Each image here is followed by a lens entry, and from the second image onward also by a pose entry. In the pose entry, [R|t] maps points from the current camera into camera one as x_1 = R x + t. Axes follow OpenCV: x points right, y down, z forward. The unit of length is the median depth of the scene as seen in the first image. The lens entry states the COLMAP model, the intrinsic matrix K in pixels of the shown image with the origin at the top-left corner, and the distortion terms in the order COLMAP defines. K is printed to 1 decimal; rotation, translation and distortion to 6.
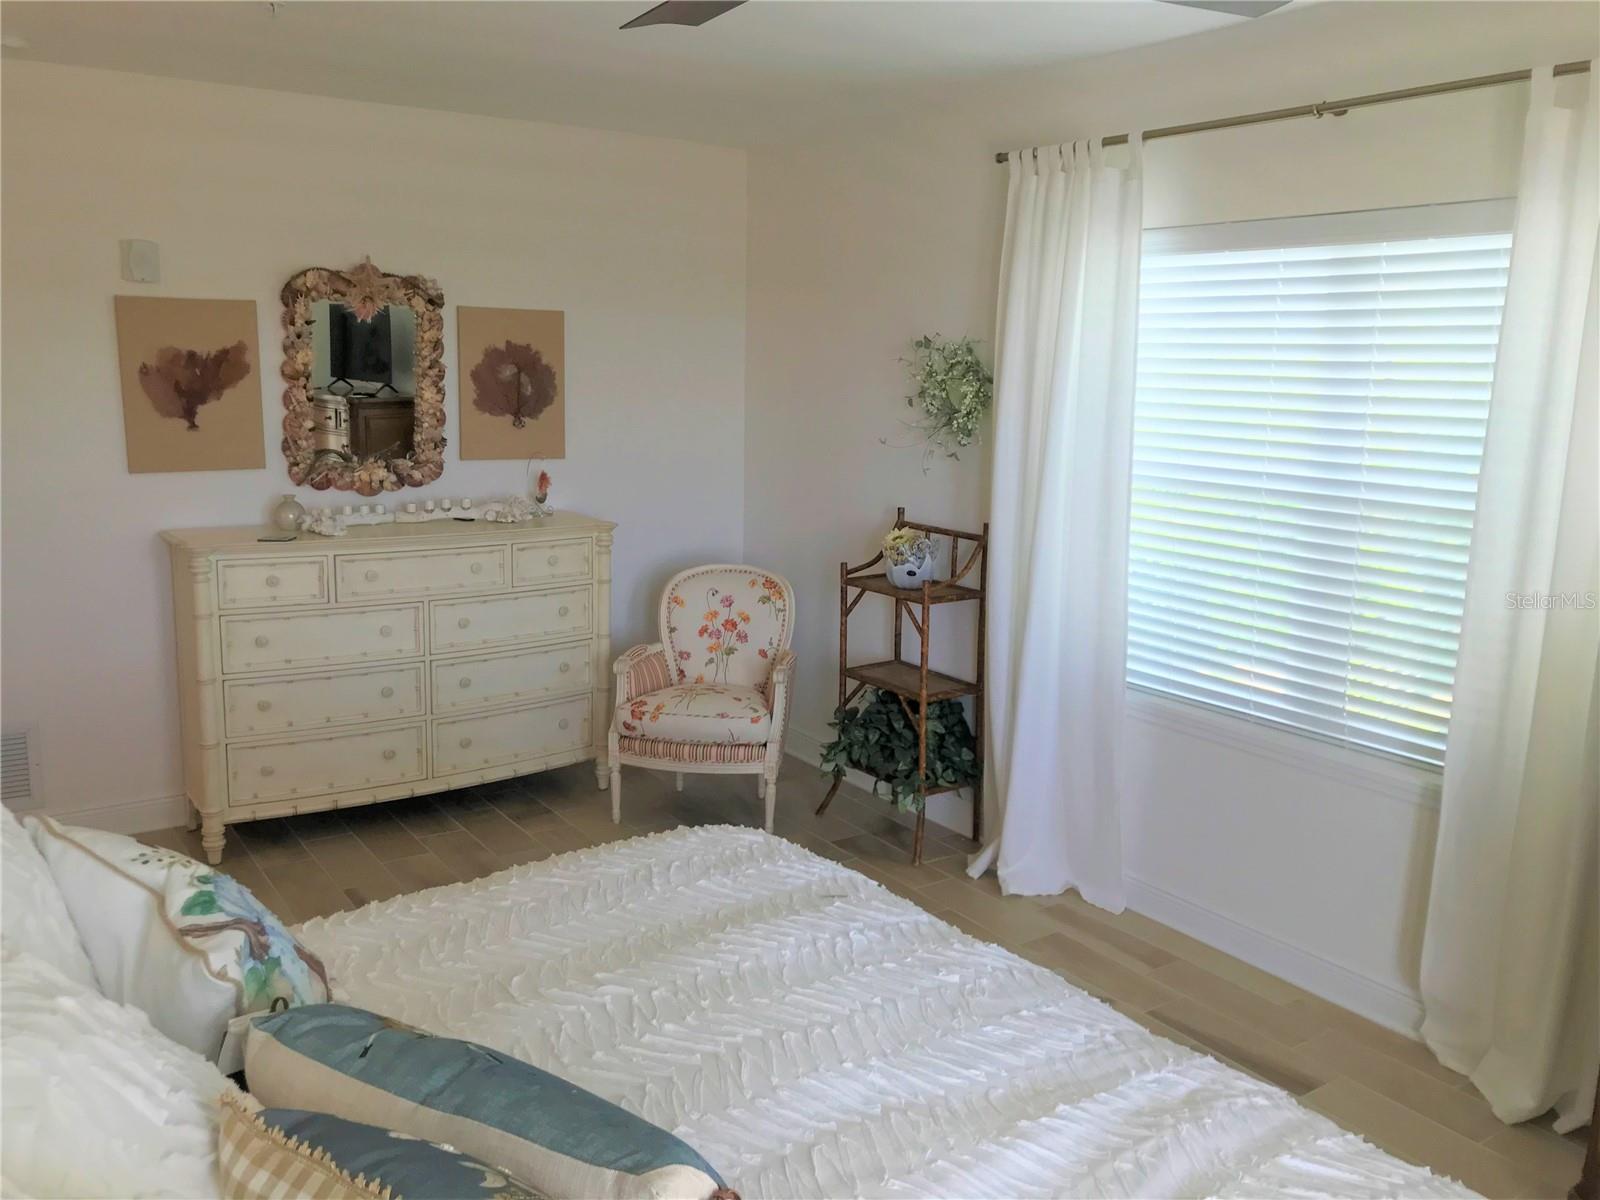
lens RADIAL K [[1328.1, 0, 806.2], [0, 1328.1, 599.0], [0, 0, 1]] dist [0.063325, -0.093837]
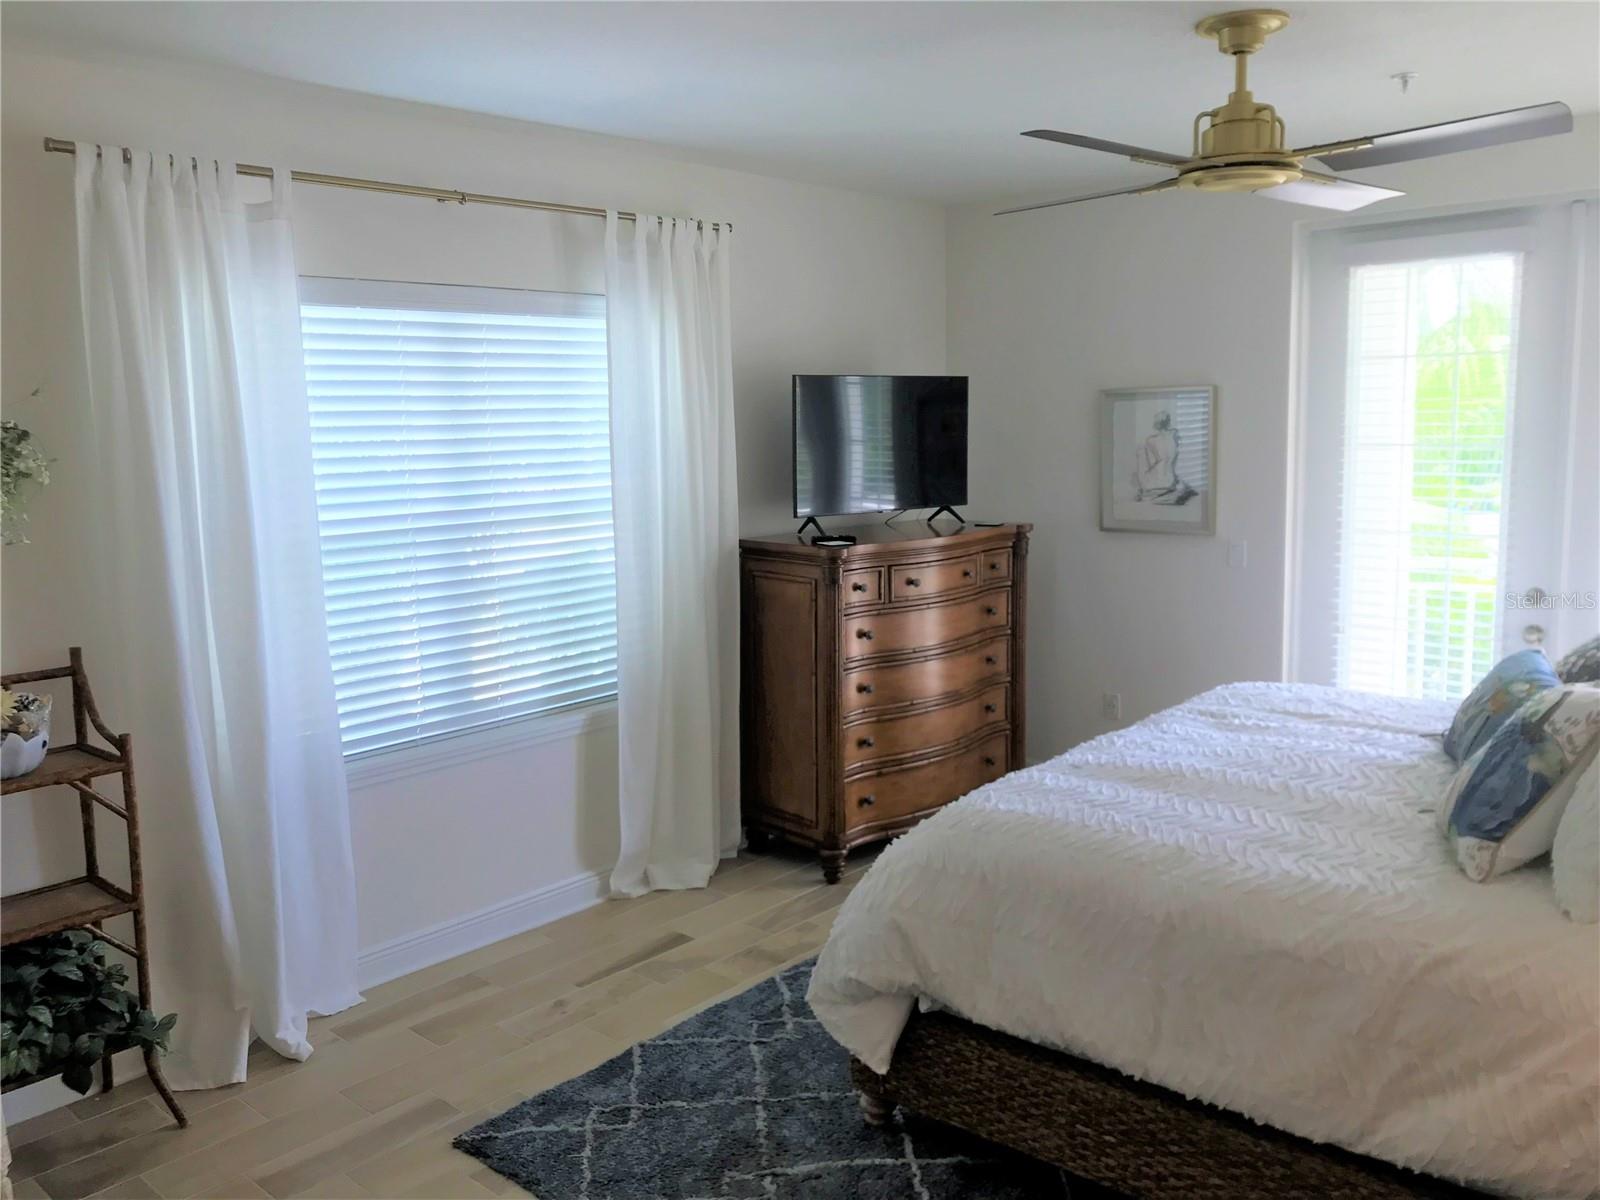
lens RADIAL K [[1328.1, 0, 805.5], [0, 1328.1, 596.8], [0, 0, 1]] dist [0.063325, -0.093837]
pose [[-0.236936, -0.154384, 0.959180, -0.803936], [0.187477, 0.961471, 0.201063, -0.192937], [-0.953265, 0.227463, -0.198864, 0.951589]]
